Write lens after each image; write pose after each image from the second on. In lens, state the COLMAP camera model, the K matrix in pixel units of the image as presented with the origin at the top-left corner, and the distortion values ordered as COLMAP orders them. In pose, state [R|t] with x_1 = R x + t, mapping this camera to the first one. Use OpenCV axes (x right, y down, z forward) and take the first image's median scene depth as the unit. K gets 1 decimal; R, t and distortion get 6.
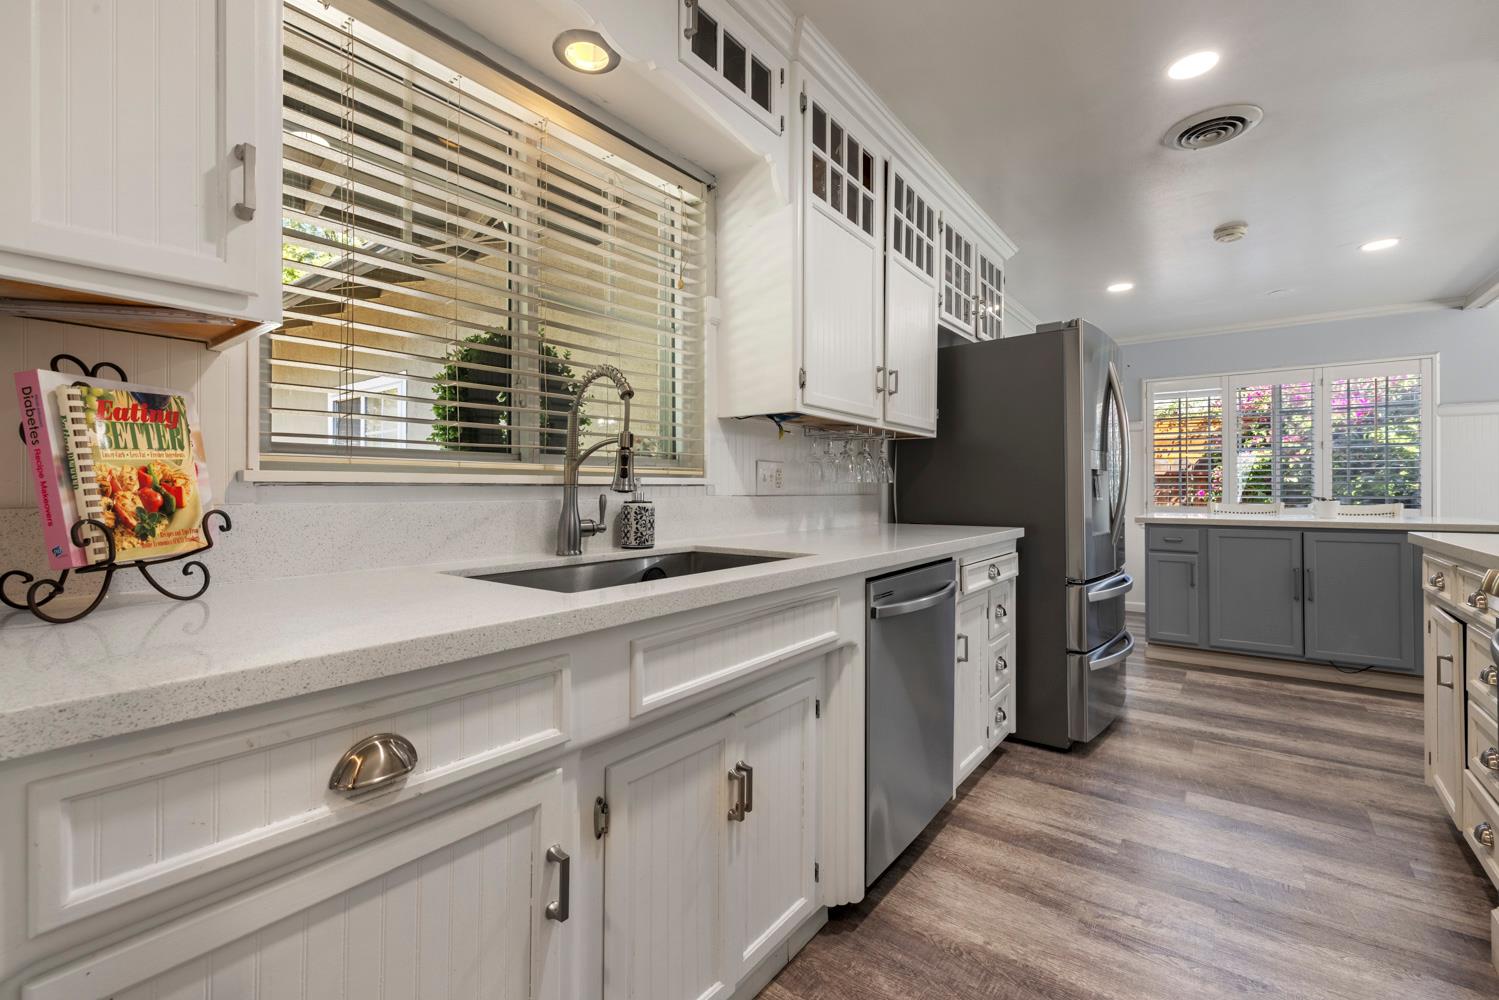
lens RADIAL K [[629.4, 0, 750.4], [0, 629.4, 488.1], [0, 0, 1]] dist [-0.002607, 0.000535]
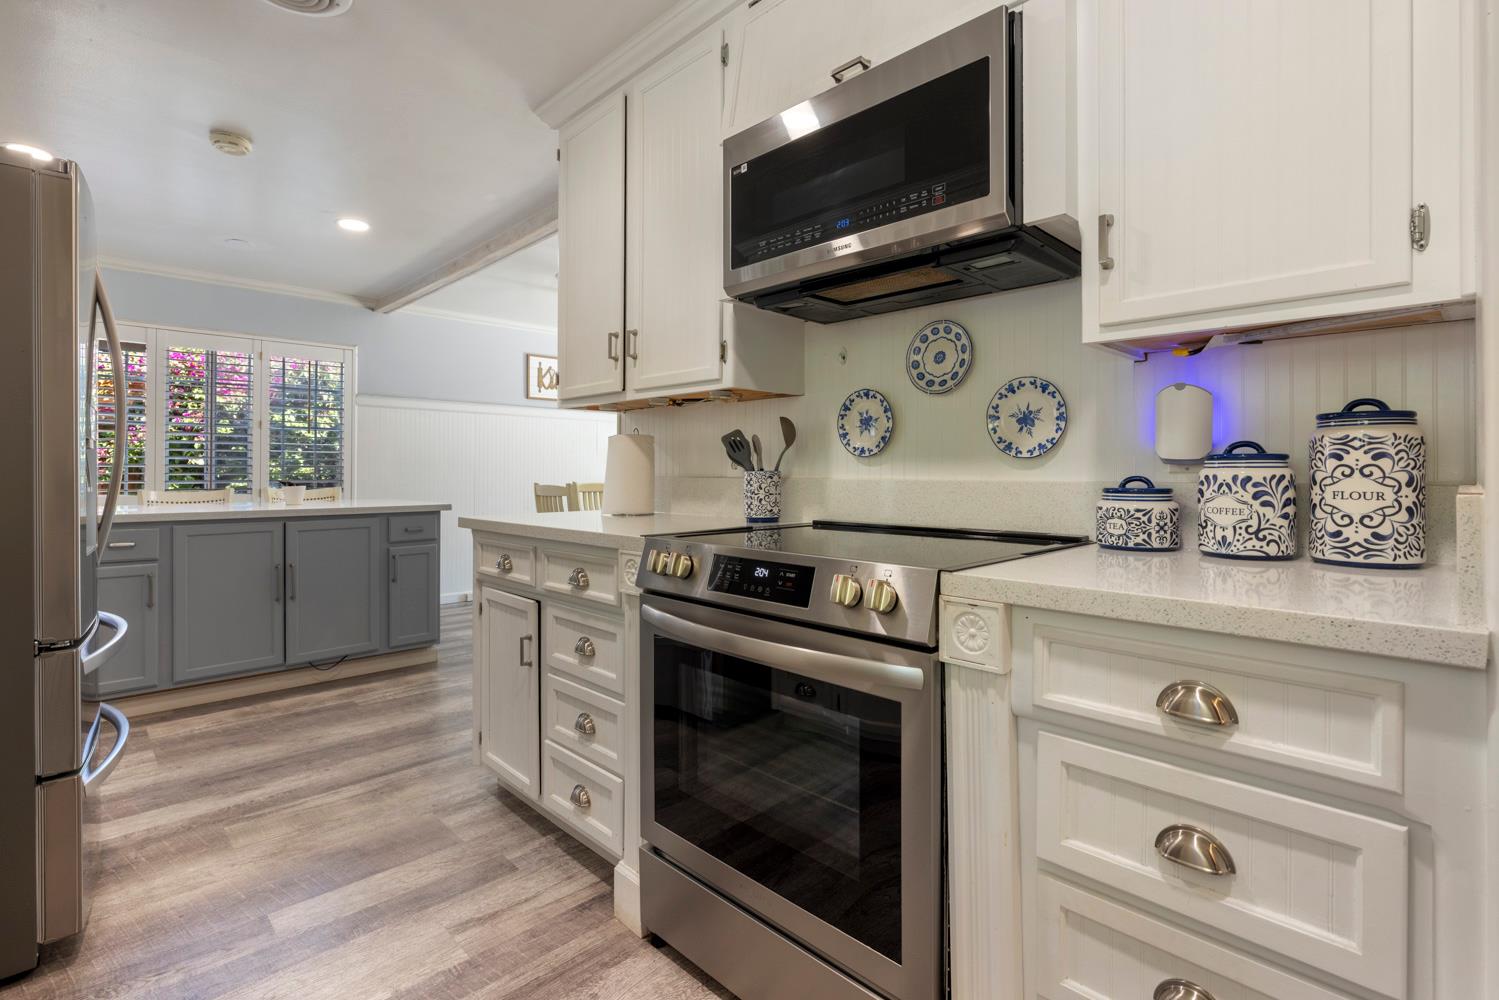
lens RADIAL K [[703.4, 0, 727.4], [0, 703.4, 466.3], [0, 0, 1]] dist [-0.005853, 0.000611]
pose [[0.152746, 0.010673, 0.988208, 0.010583], [-0.004111, 0.999940, -0.010164, -0.000097], [-0.988257, -0.002510, 0.152781, 0.322752]]
